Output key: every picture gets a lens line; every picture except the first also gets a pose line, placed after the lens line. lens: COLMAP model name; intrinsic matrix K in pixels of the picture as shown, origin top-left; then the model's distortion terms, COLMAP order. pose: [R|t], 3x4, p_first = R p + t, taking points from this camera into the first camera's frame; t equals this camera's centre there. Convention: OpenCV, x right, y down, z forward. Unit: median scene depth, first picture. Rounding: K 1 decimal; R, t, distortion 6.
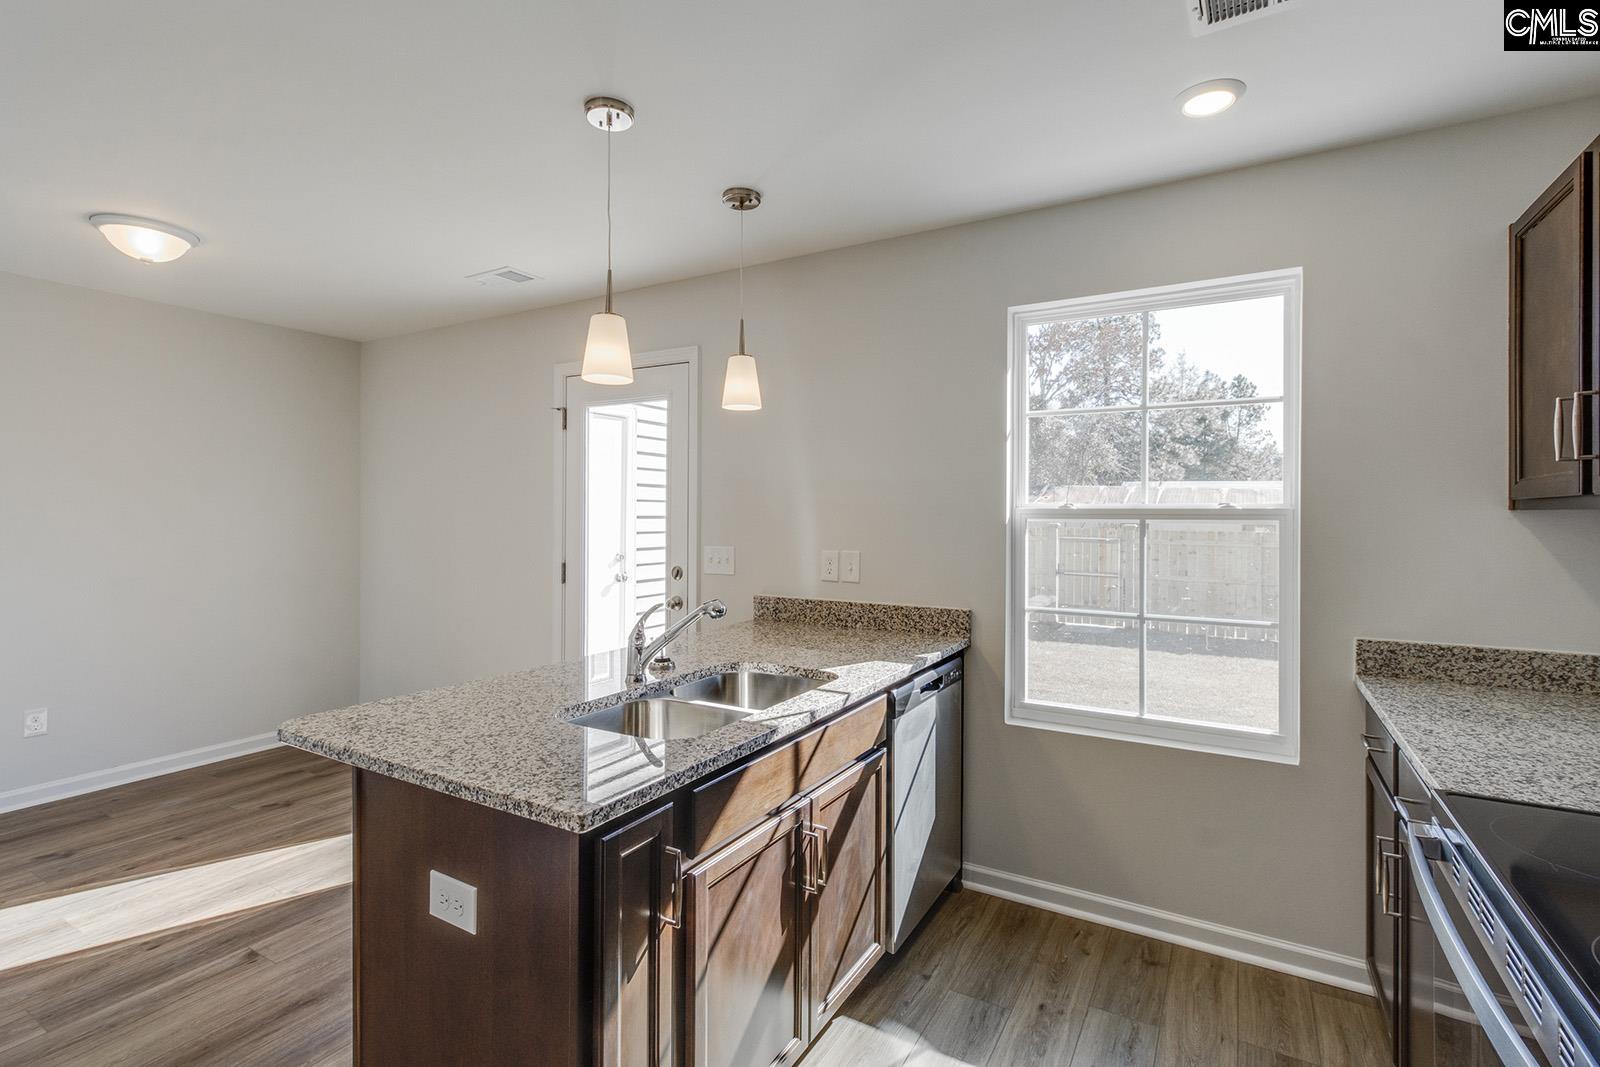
lens RADIAL K [[739.8, 0, 813.3], [0, 739.8, 518.7], [0, 0, 1]] dist [0.007845, -0.000861]
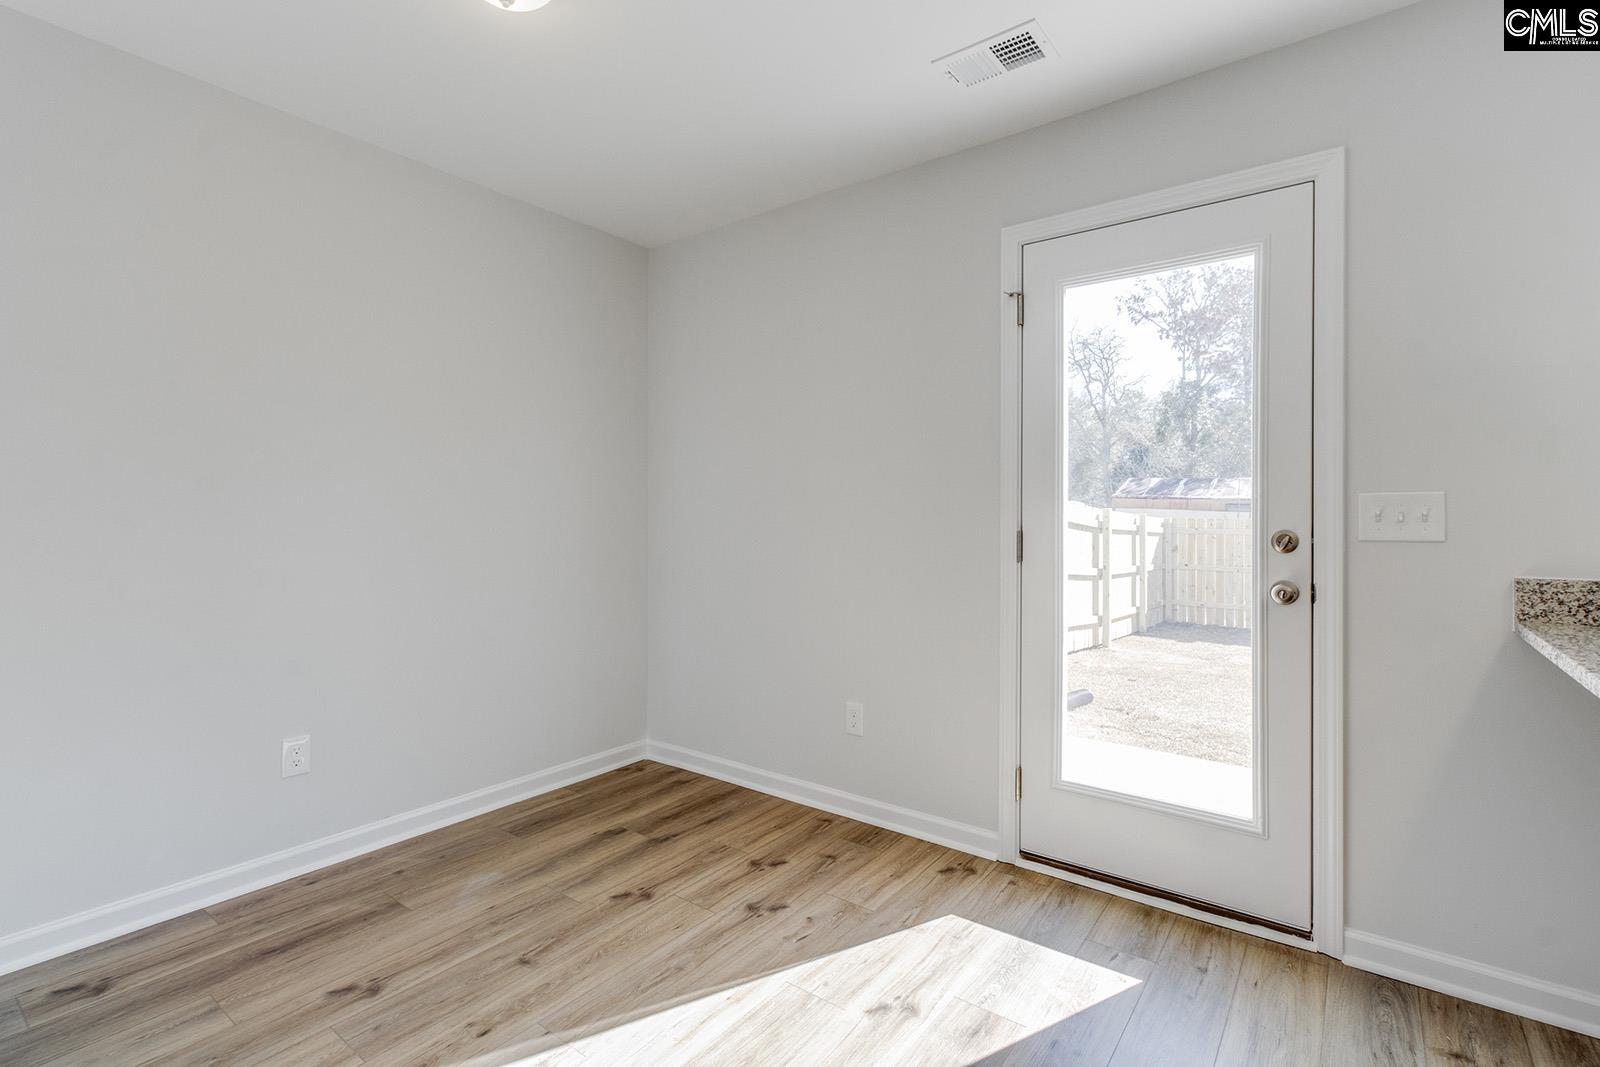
lens RADIAL K [[739.8, 0, 813.4], [0, 739.8, 513.2], [0, 0, 1]] dist [0.007845, -0.000861]
pose [[0.993748, -0.002171, -0.111627, -0.568593], [0.000853, 0.999929, -0.011849, 0.066499], [0.111645, 0.011680, 0.993680, 0.426209]]
